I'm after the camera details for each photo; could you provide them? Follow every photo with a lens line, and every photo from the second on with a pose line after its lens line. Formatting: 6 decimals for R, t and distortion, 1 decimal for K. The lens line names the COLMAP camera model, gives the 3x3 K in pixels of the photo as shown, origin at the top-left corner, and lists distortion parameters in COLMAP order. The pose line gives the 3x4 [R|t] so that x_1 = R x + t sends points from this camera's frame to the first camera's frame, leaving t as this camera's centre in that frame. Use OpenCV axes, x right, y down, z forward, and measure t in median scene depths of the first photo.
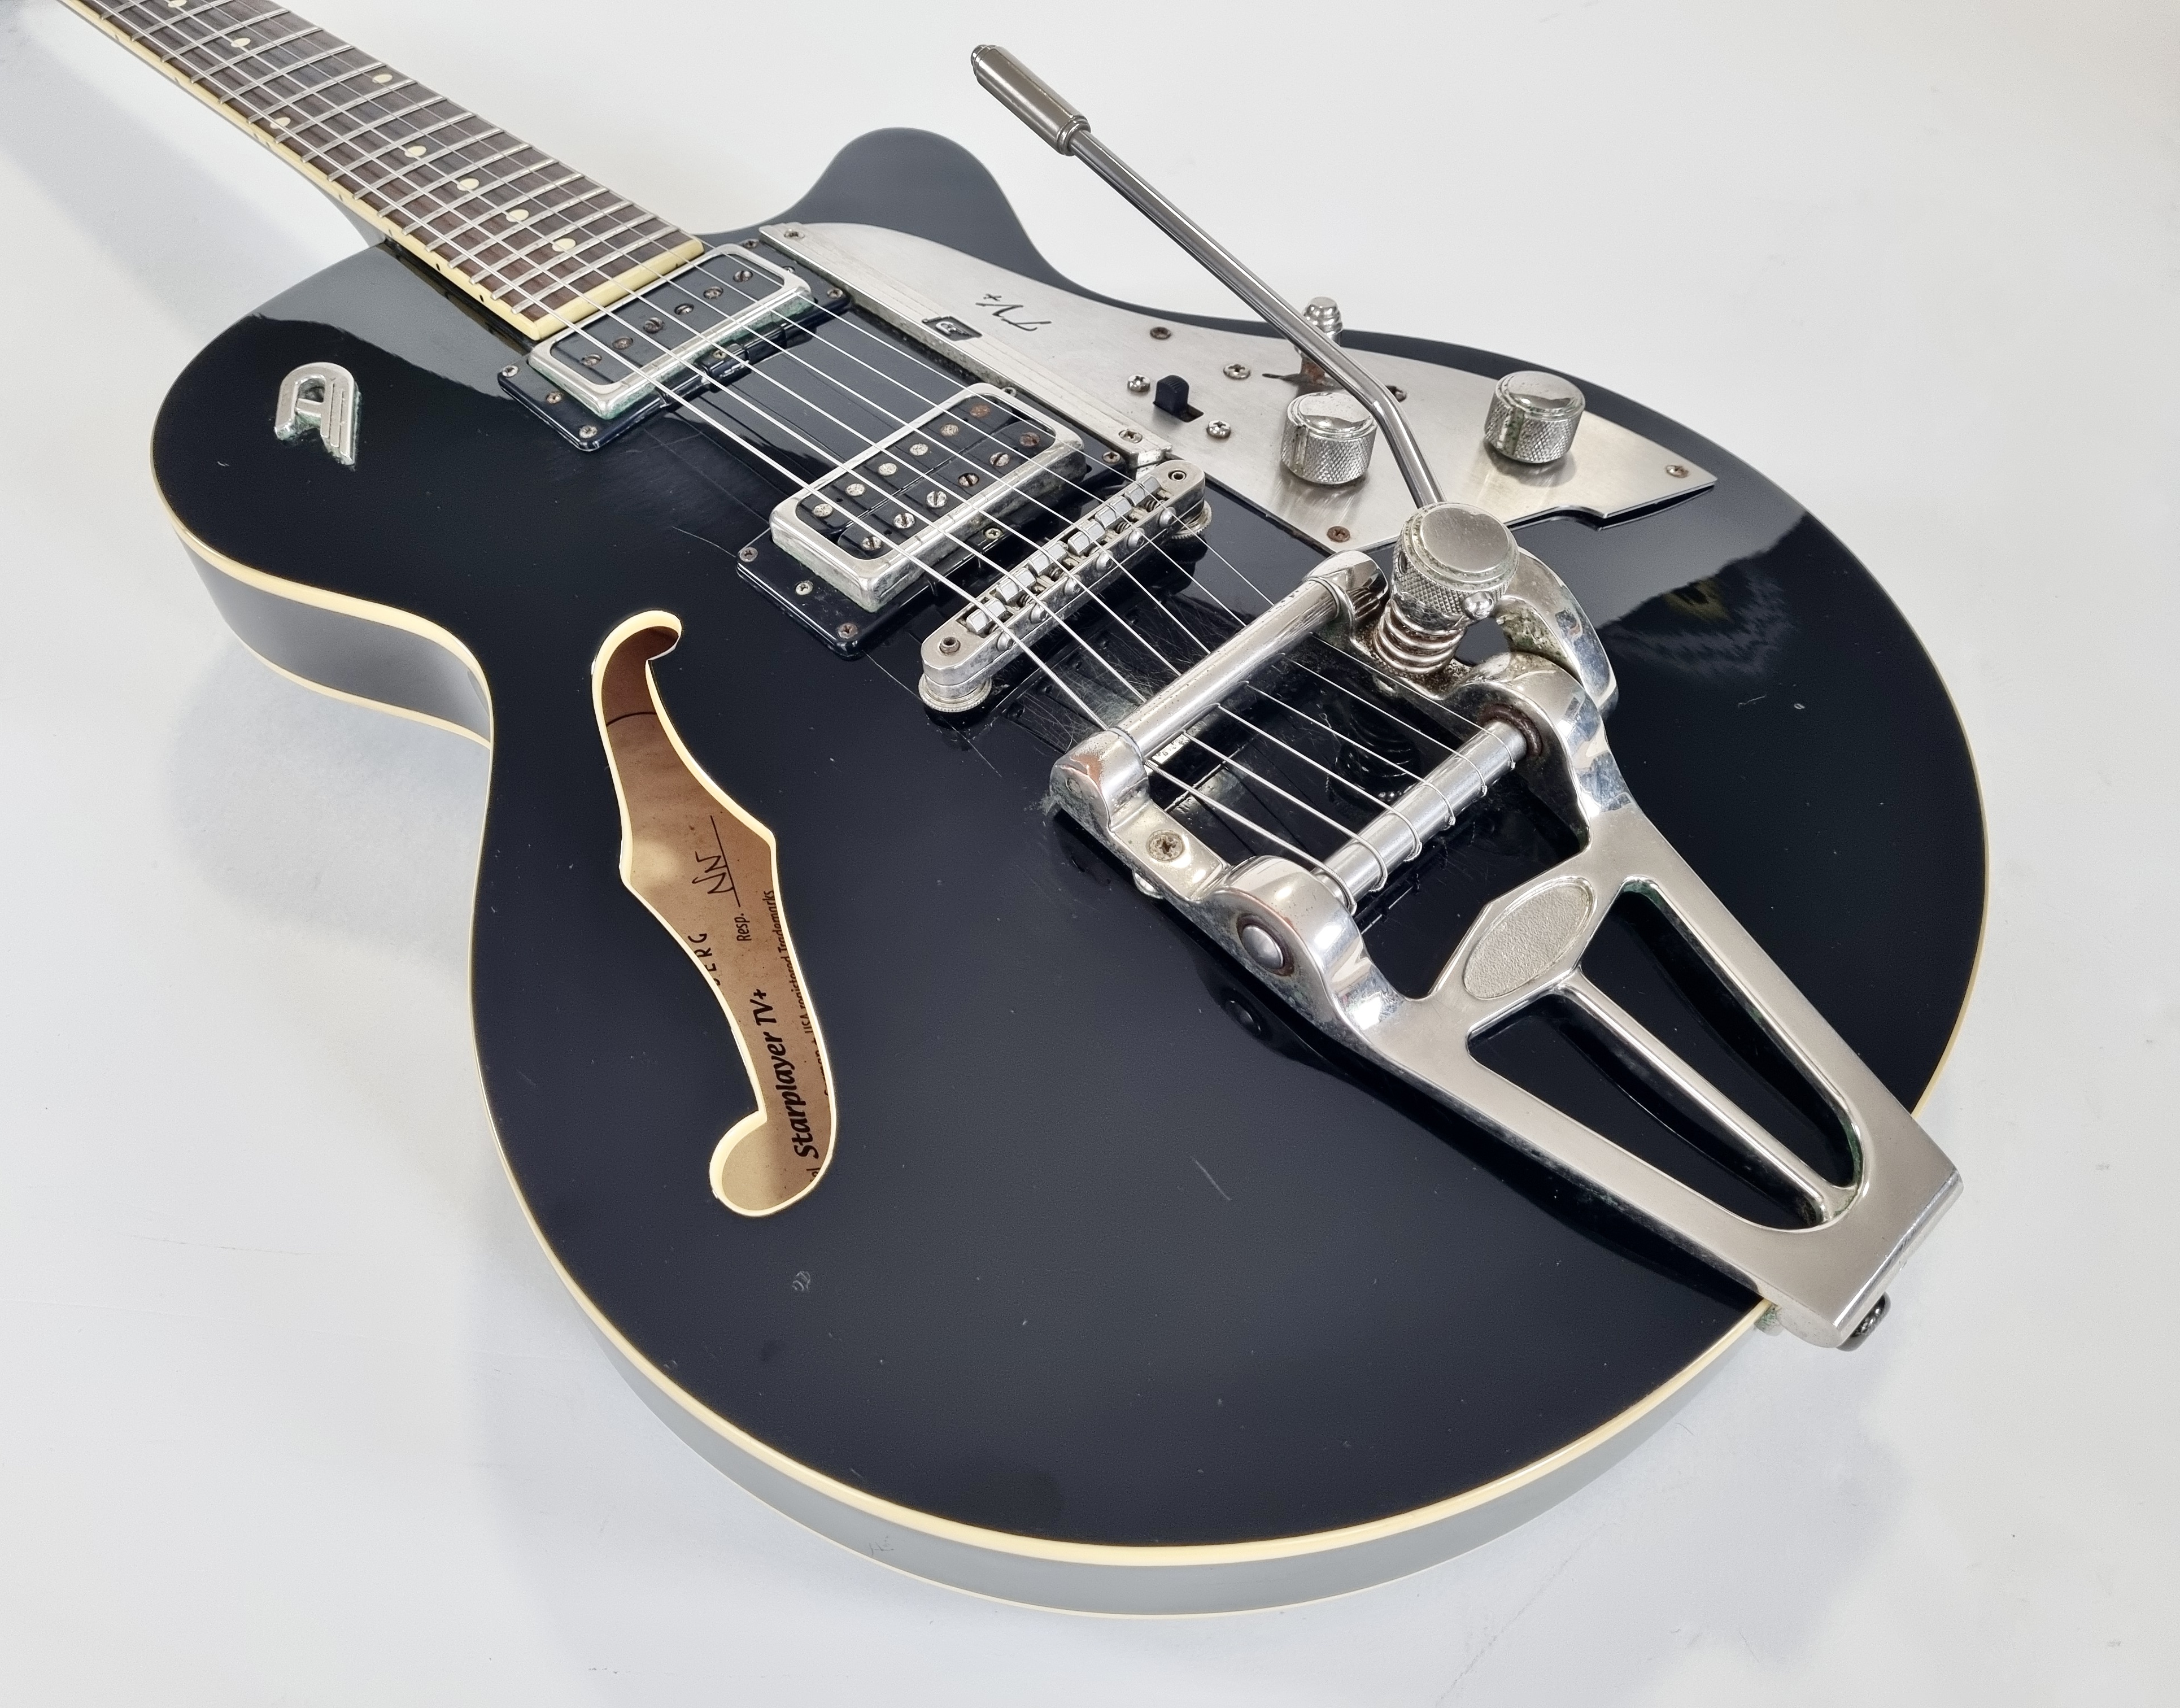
lens RADIAL K [[1730.5, 0, 1060.2], [0, 1730.5, 855.0], [0, 0, 1]] dist [0.016294, -0.000157]
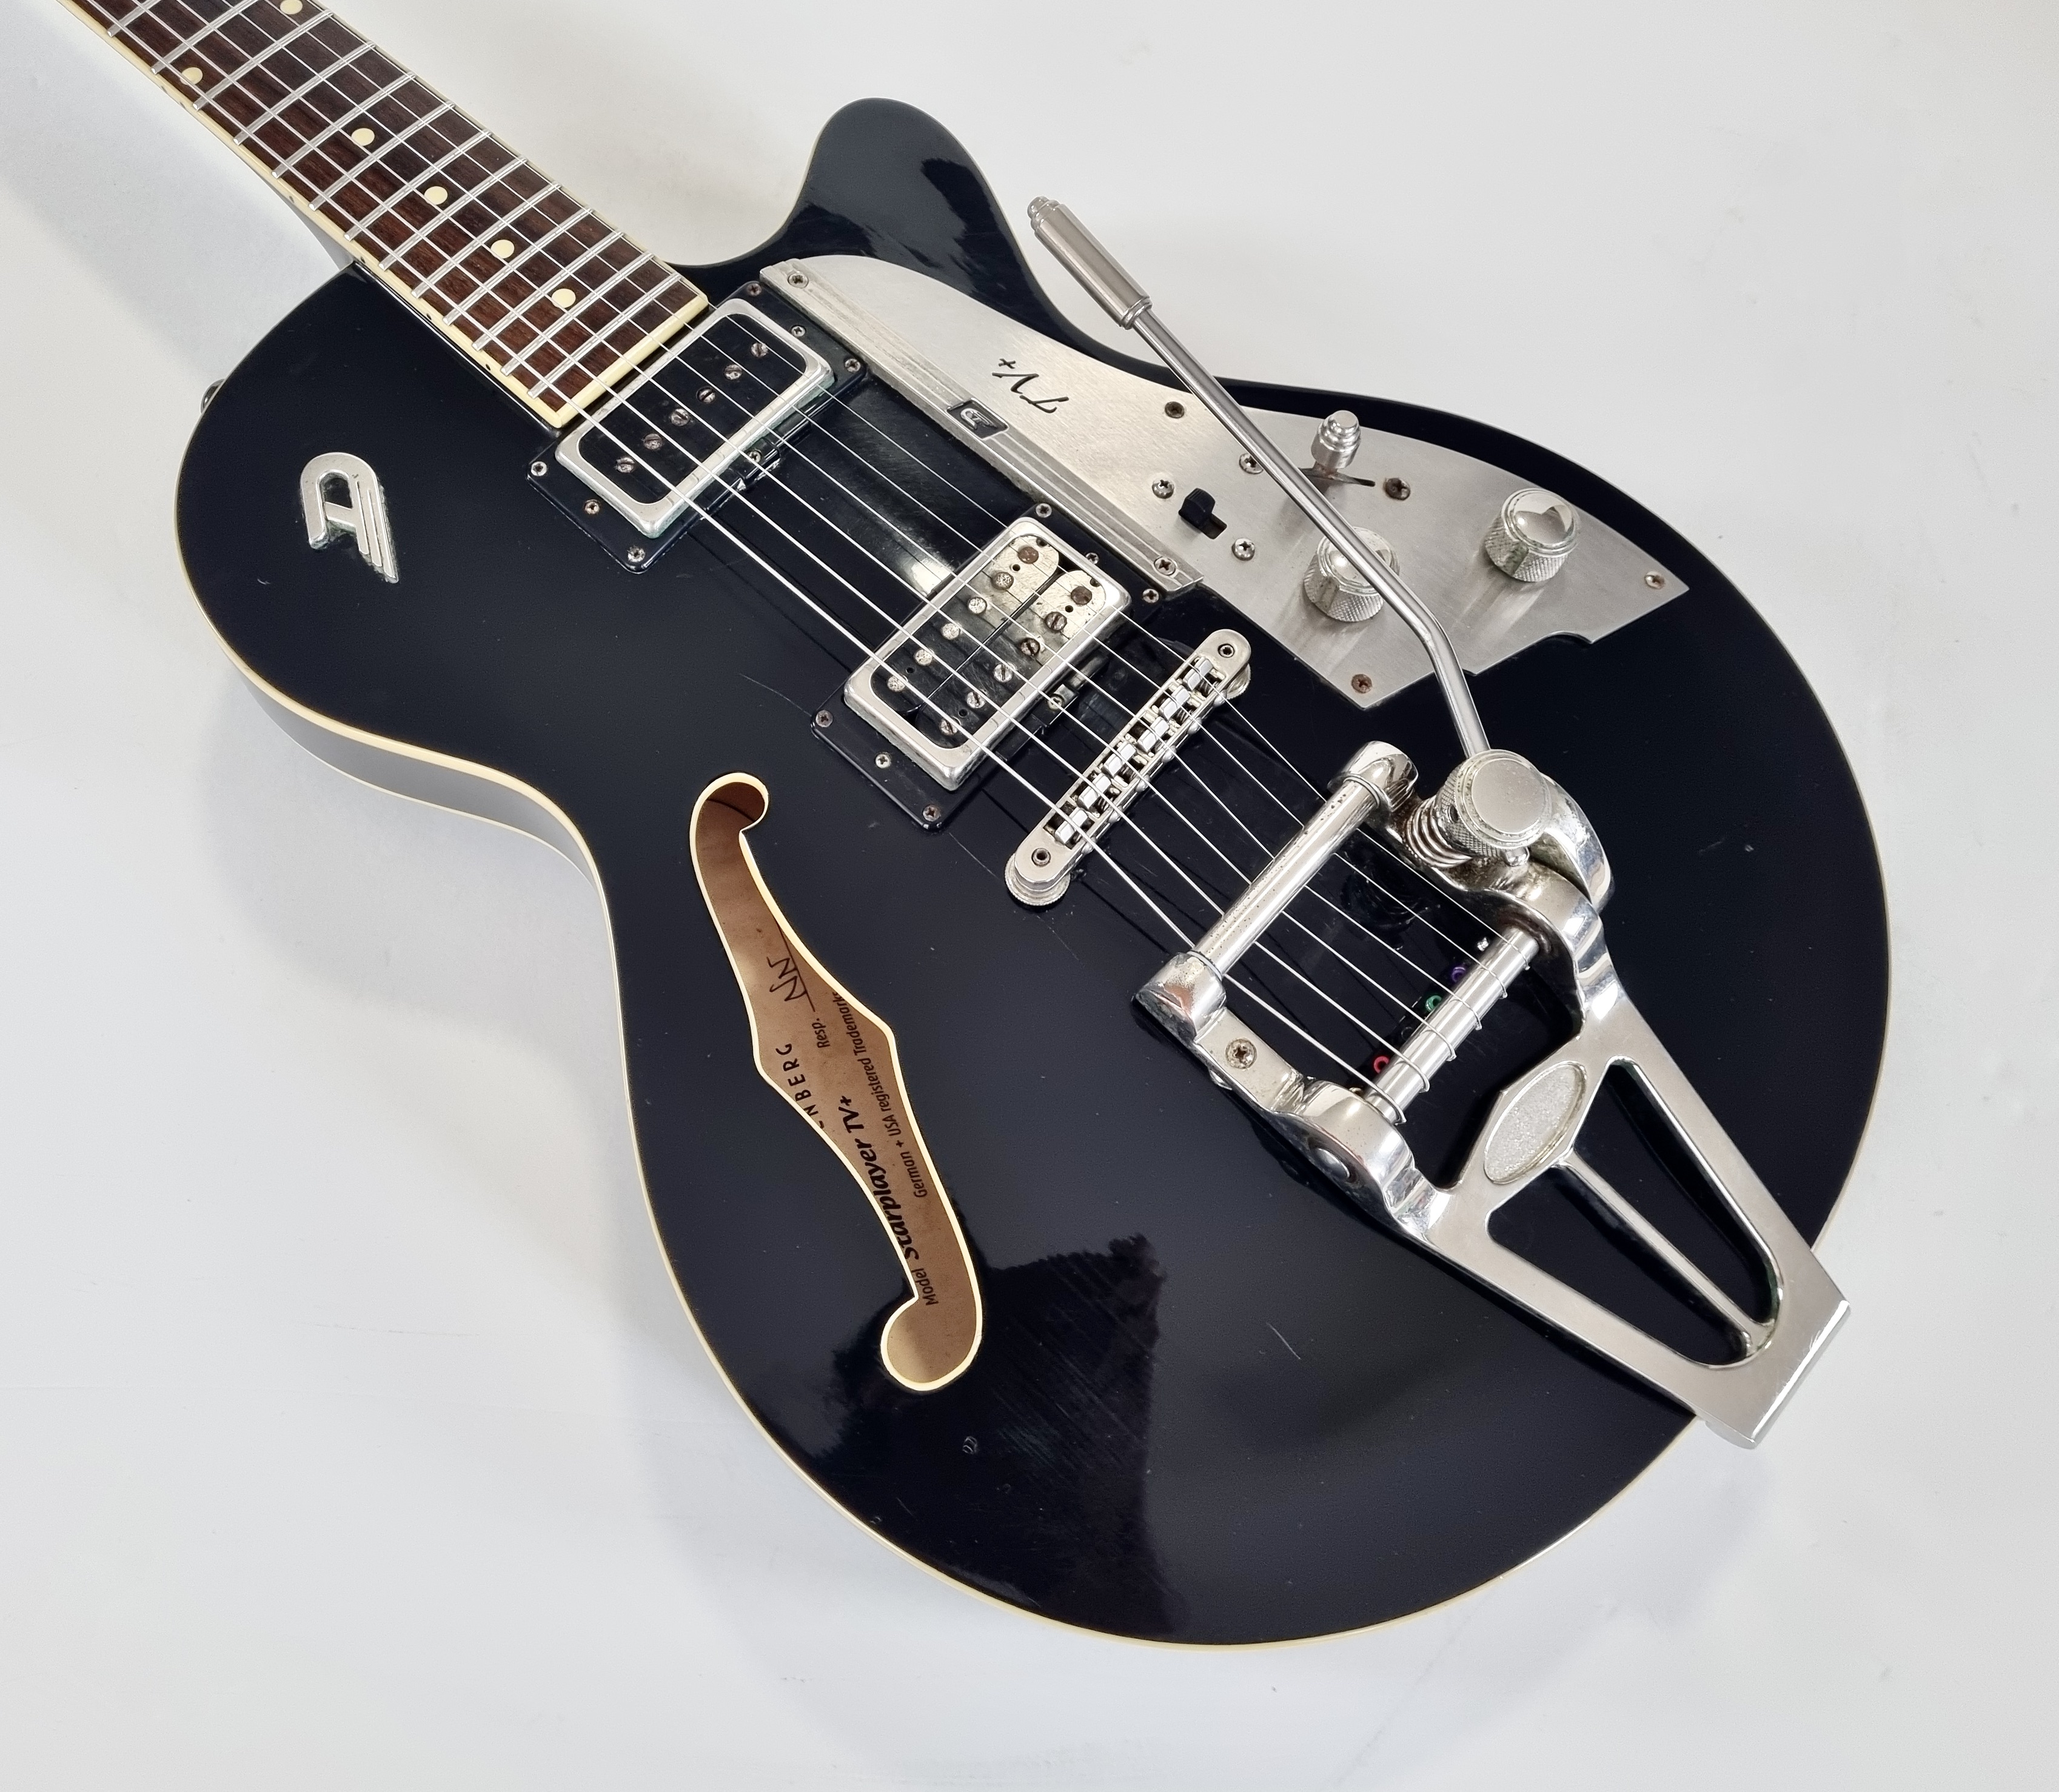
lens RADIAL K [[1835.0, 0, 977.4], [0, 1835.0, 874.9], [0, 0, 1]] dist [0.032030, -0.025123]
pose [[0.994229, -0.031622, 0.102510, -0.210633], [-0.000336, 0.954645, 0.297747, -0.430521], [-0.107276, -0.296064, 0.949125, -0.116057]]
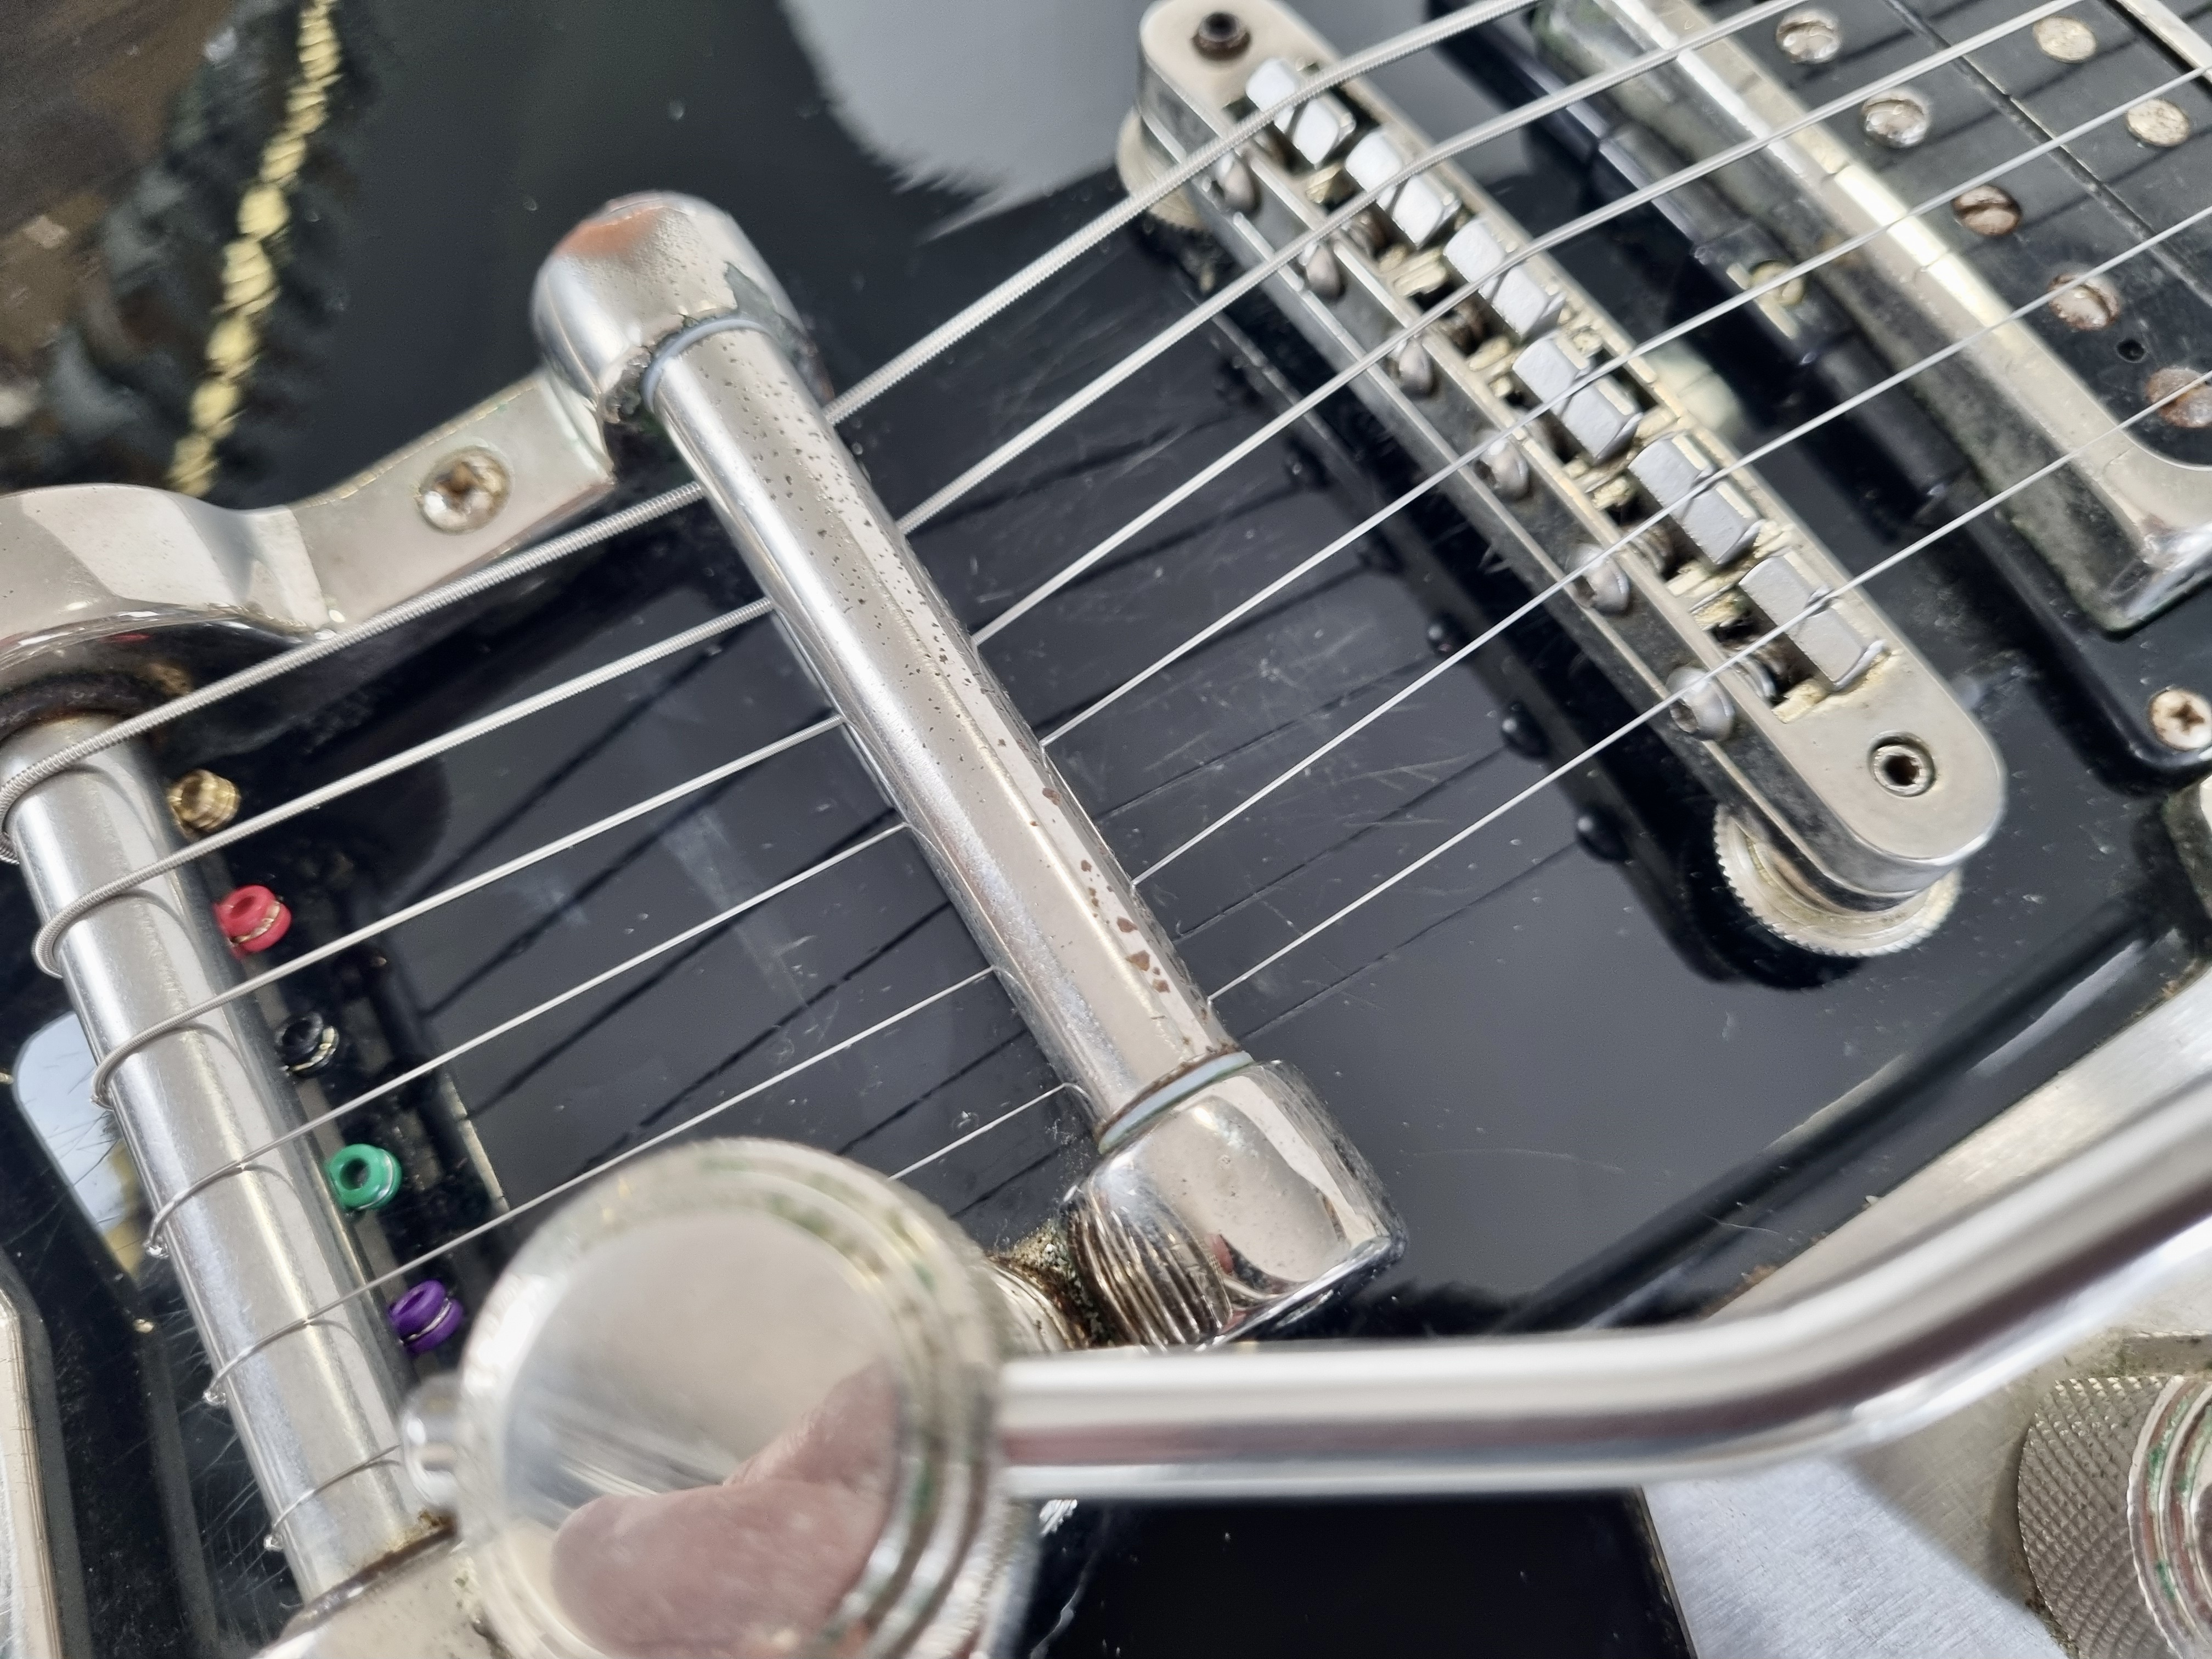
lens RADIAL K [[1781.7, 0, 1124.2], [0, 1781.7, 816.9], [0, 0, 1]] dist [-0.019729, -0.012275]
pose [[-0.220731, 0.913526, -0.341684, 0.195462], [-0.747981, 0.066278, 0.660403, -0.310662], [0.625941, 0.401345, 0.668671, 0.752447]]
